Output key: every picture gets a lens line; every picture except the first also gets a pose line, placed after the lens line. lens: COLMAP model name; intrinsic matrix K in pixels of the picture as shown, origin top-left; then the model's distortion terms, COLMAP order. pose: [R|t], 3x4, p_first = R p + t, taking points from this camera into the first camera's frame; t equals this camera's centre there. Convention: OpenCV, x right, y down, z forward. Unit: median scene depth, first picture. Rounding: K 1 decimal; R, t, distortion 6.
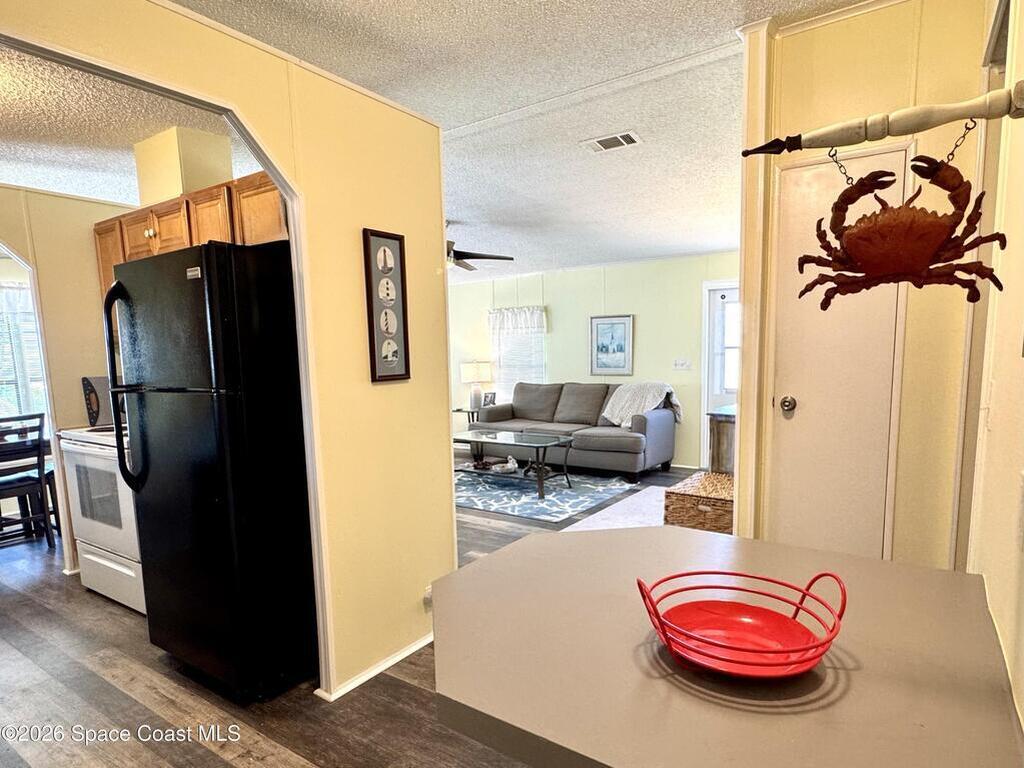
lens RADIAL K [[581.8, 0, 523.9], [0, 581.8, 426.7], [0, 0, 1]] dist [-0.003025, -0.000233]
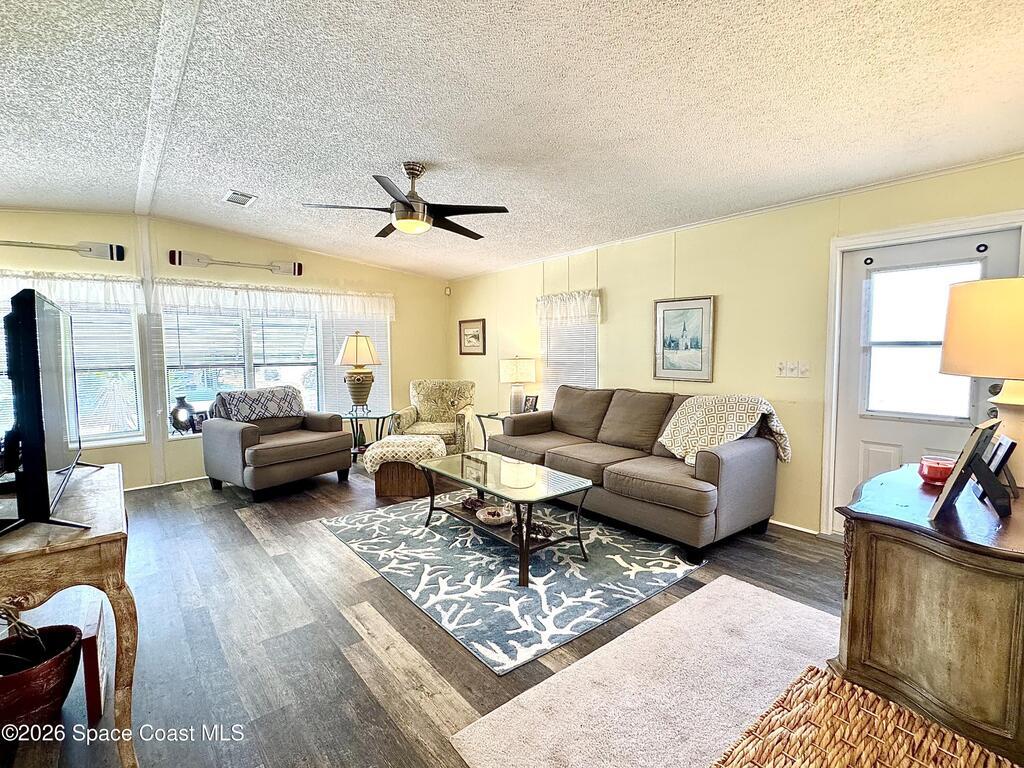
lens RADIAL K [[476.1, 0, 512.0], [0, 476.1, 384.0], [0, 0, 1]] dist [-0.001080, -0.000132]
pose [[0.958249, 0.032531, -0.284080, 0.195474], [-0.045675, 0.998165, -0.039766, -0.086502], [0.282264, 0.051081, 0.957976, 0.635571]]
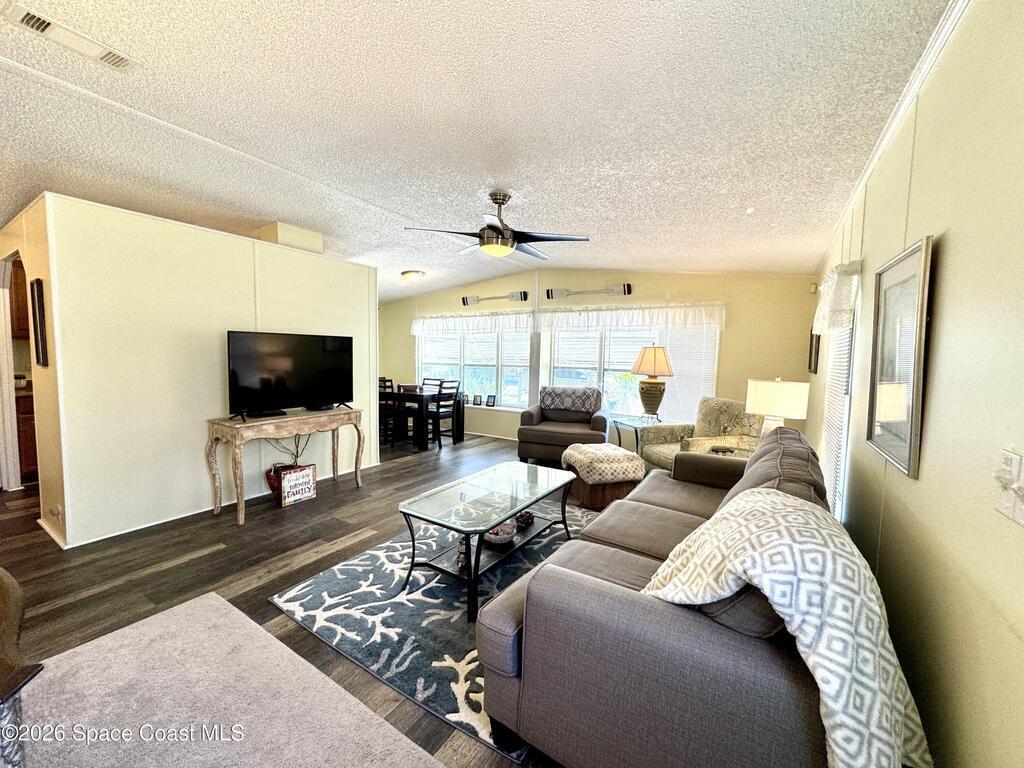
lens RADIAL K [[409.6, 0, 512.0], [0, 409.6, 384.0], [0, 0, 1]] dist [-0.002253, -0.000076]
pose [[0.034769, 0.095831, -0.994790, 0.579704], [-0.148218, 0.984879, 0.089696, -0.194425], [0.988343, 0.144327, 0.048447, 1.341482]]
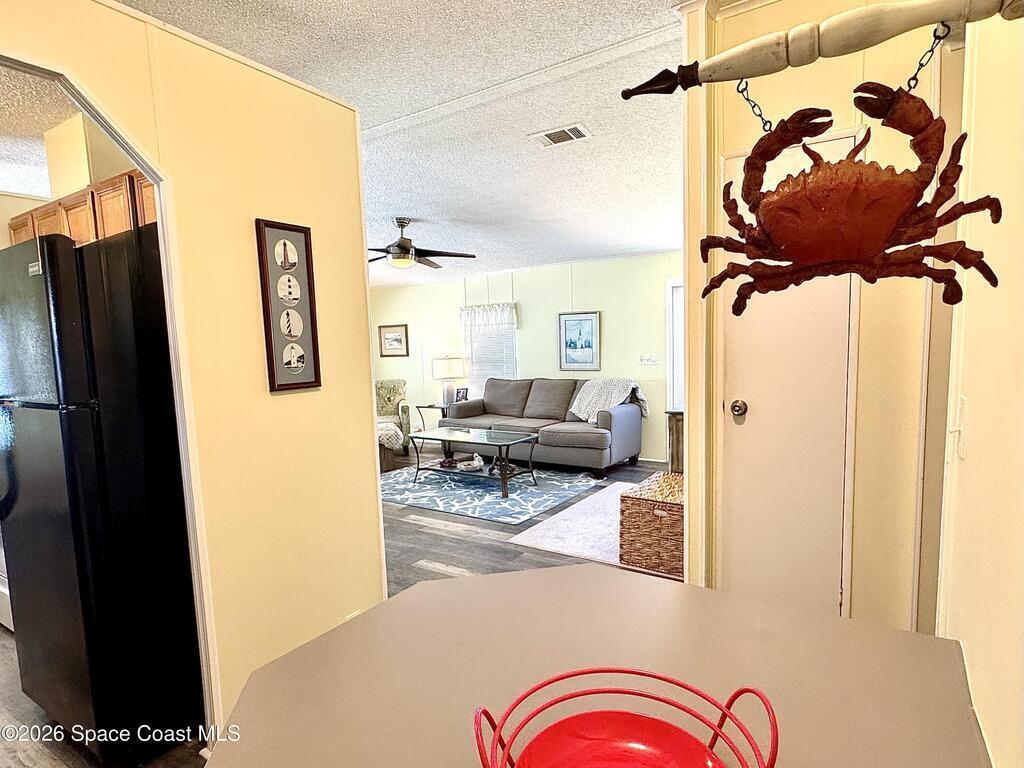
lens RADIAL K [[544.2, 0, 536.0], [0, 544.2, 401.0], [0, 0, 1]] dist [-0.002683, -0.000338]
pose [[0.999217, -0.010791, 0.038060, 0.062330], [0.011743, 0.999622, -0.024872, -0.021155], [-0.037777, 0.025300, 0.998966, 0.090791]]
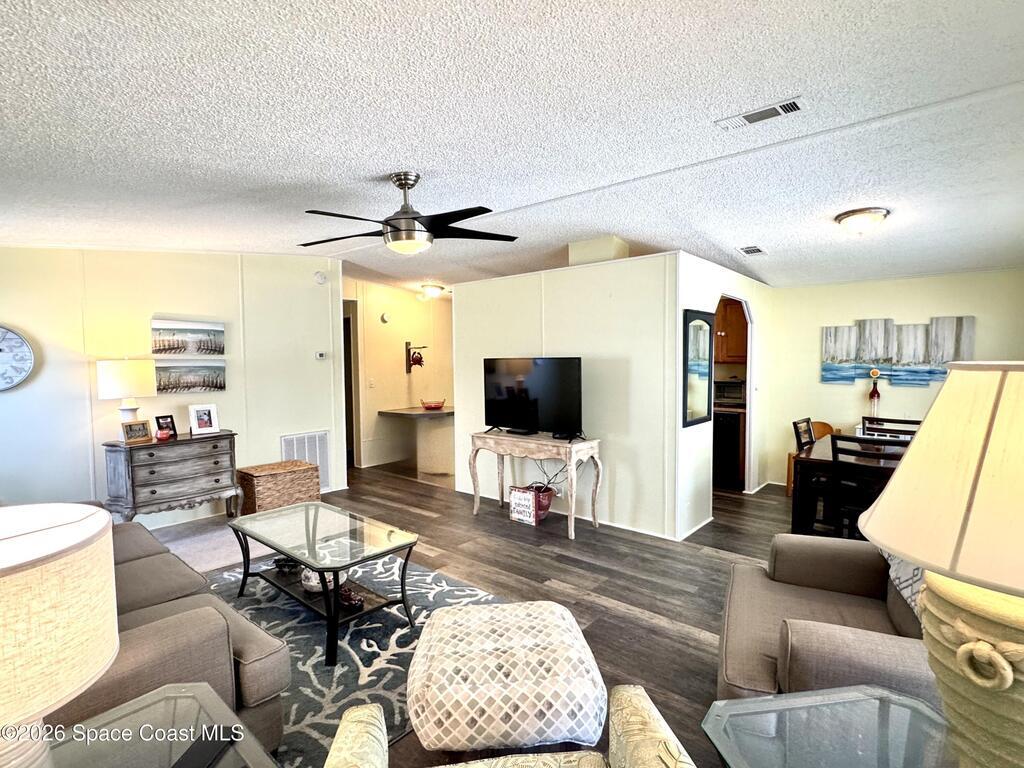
lens RADIAL K [[516.1, 0, 512.0], [0, 516.1, 384.0], [0, 0, 1]] dist [-0.000934, -0.000076]
pose [[-0.992255, 0.024334, 0.121811, -0.410047], [0.045512, 0.983652, 0.174232, -0.296351], [-0.115579, 0.178426, -0.977141, 2.026872]]
